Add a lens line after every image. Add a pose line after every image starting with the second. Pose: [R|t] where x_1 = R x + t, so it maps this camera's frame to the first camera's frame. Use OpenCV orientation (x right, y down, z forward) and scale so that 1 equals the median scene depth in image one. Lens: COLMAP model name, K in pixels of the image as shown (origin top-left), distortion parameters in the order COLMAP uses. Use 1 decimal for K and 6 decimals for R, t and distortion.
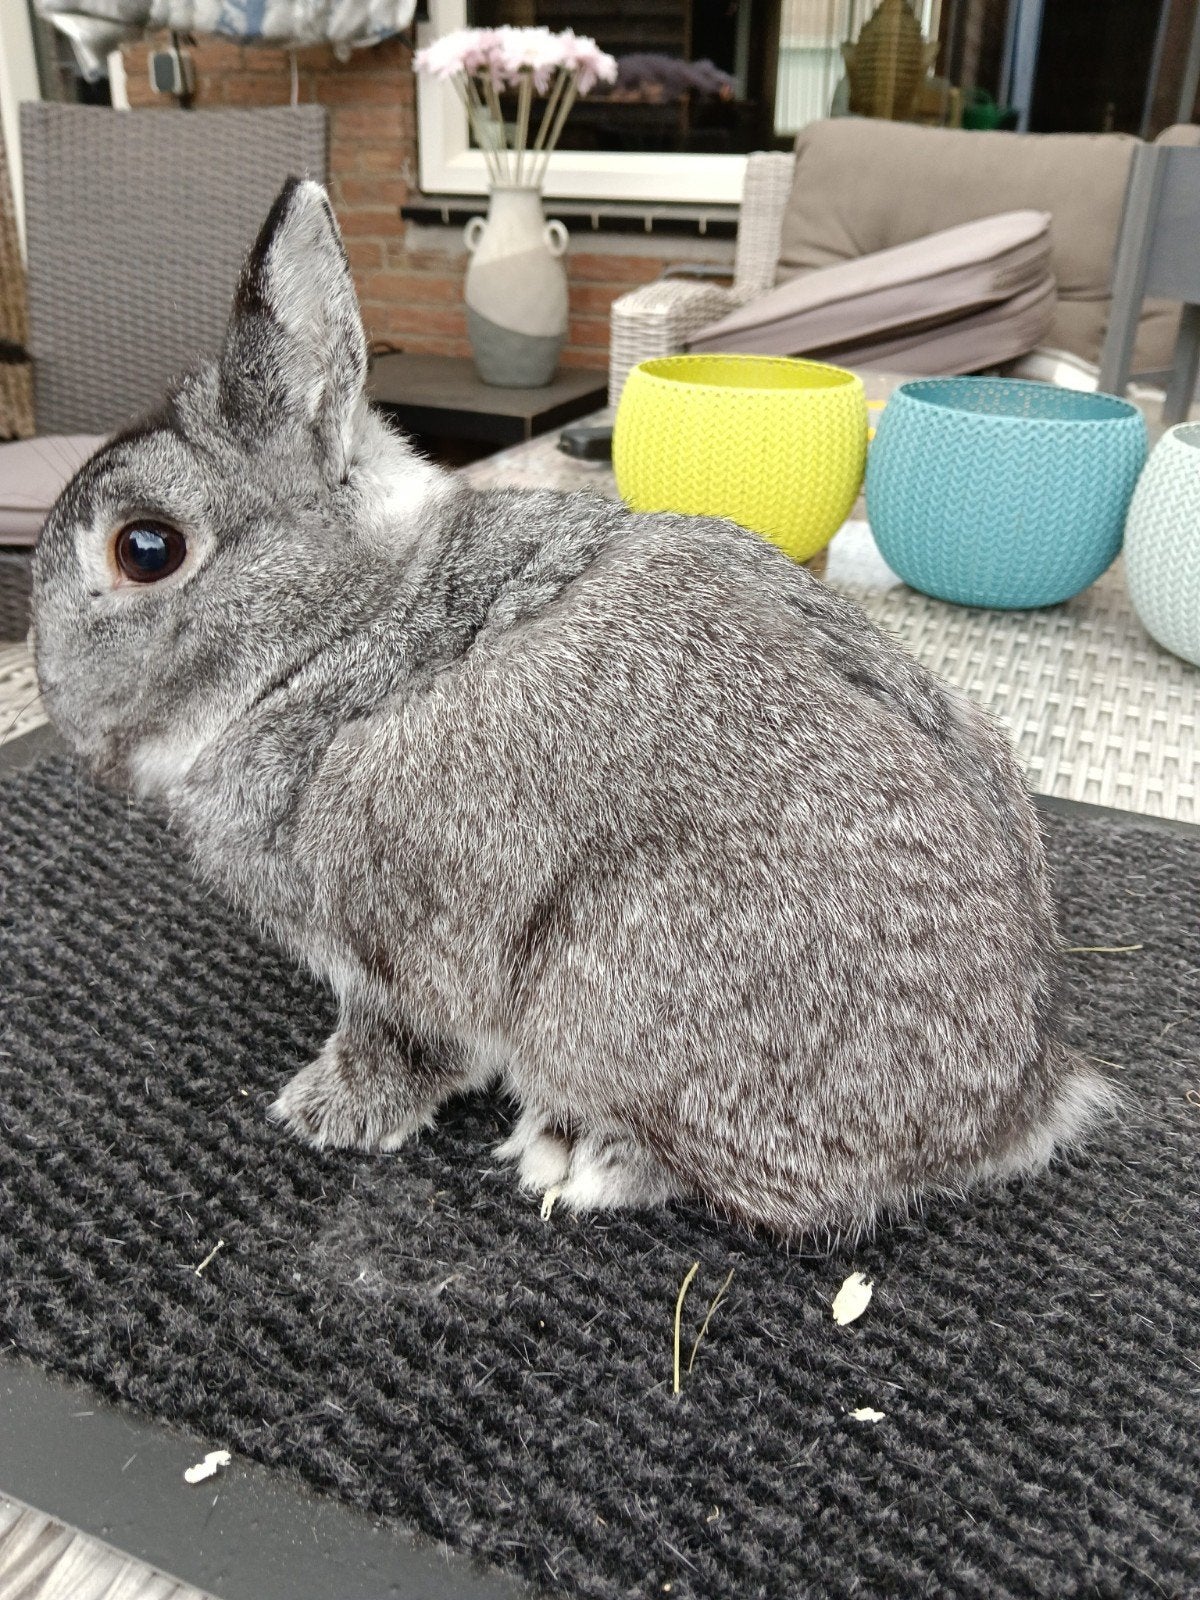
lens RADIAL K [[1311.0, 0, 600.0], [0, 1311.0, 800.0], [0, 0, 1]] dist [-0.017353, -0.043319]
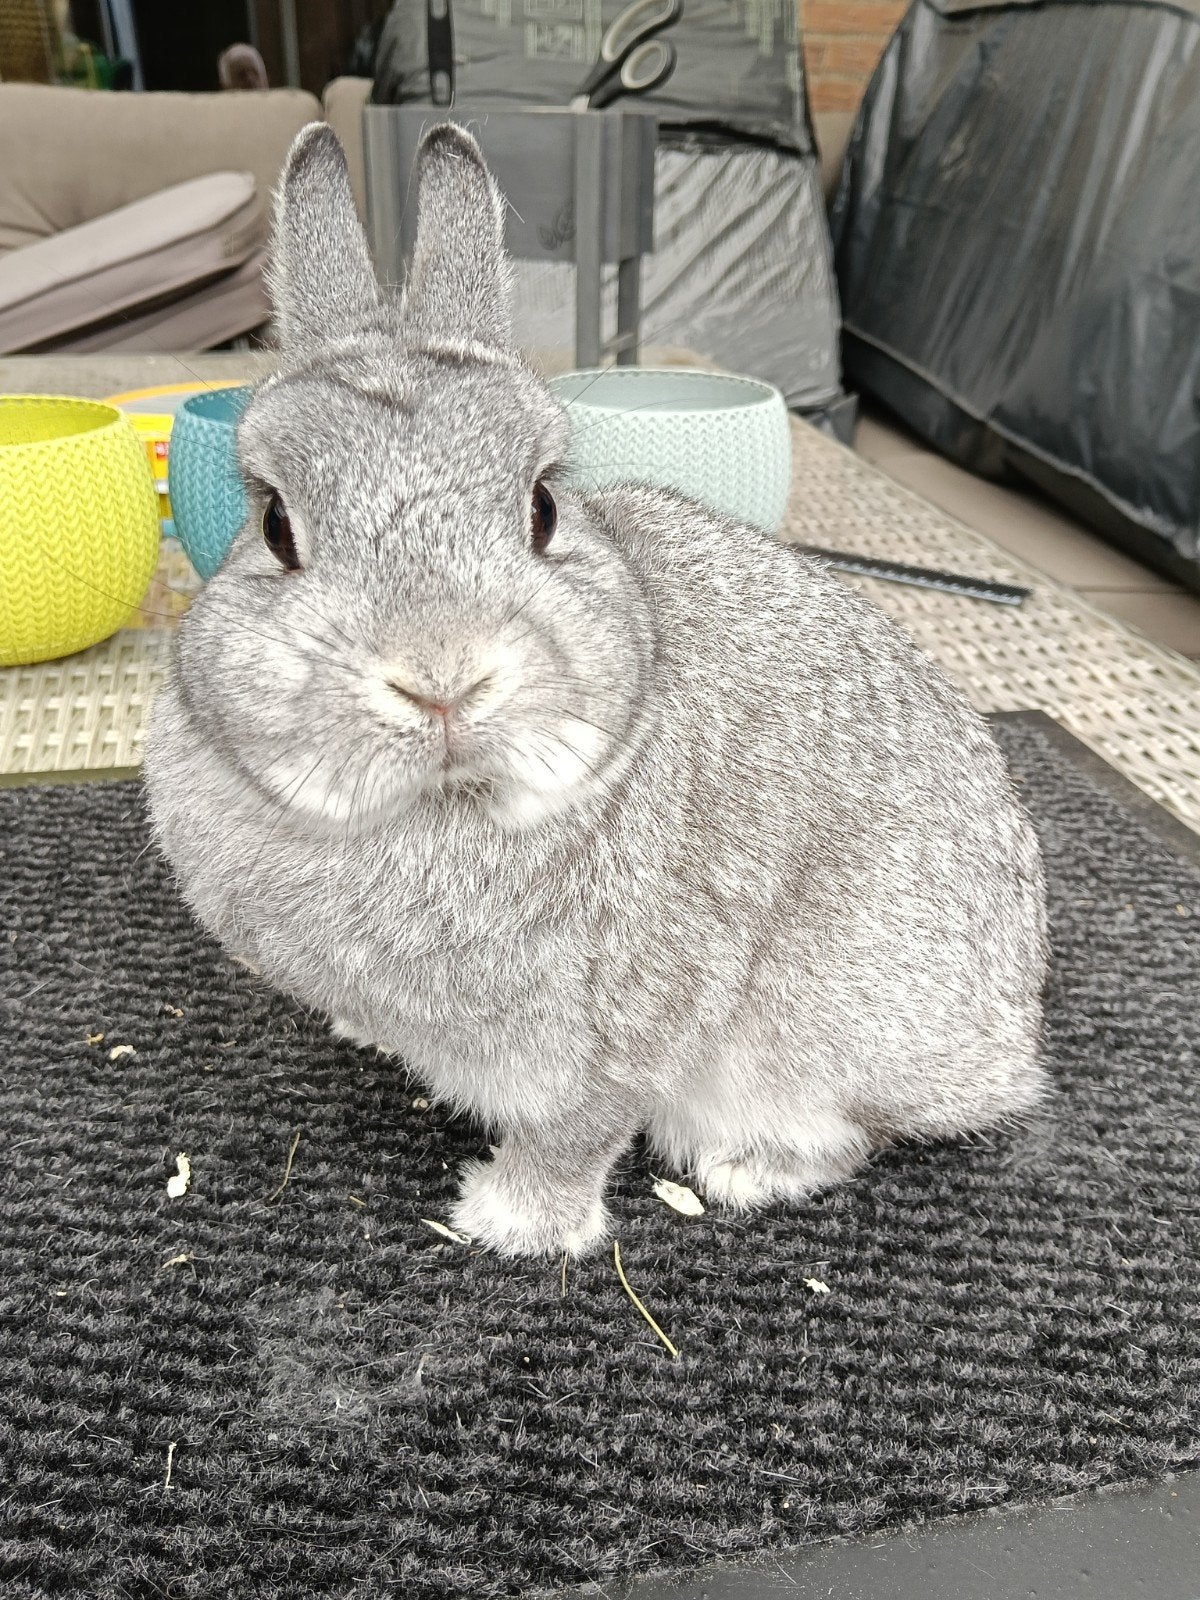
lens RADIAL K [[1311.0, 0, 600.0], [0, 1311.0, 800.0], [0, 0, 1]] dist [-0.017353, -0.043319]
pose [[0.839547, -0.275883, 0.468027, -0.384809], [0.262355, 0.960243, 0.095412, -0.118387], [-0.475742, 0.042686, 0.878549, 0.043453]]
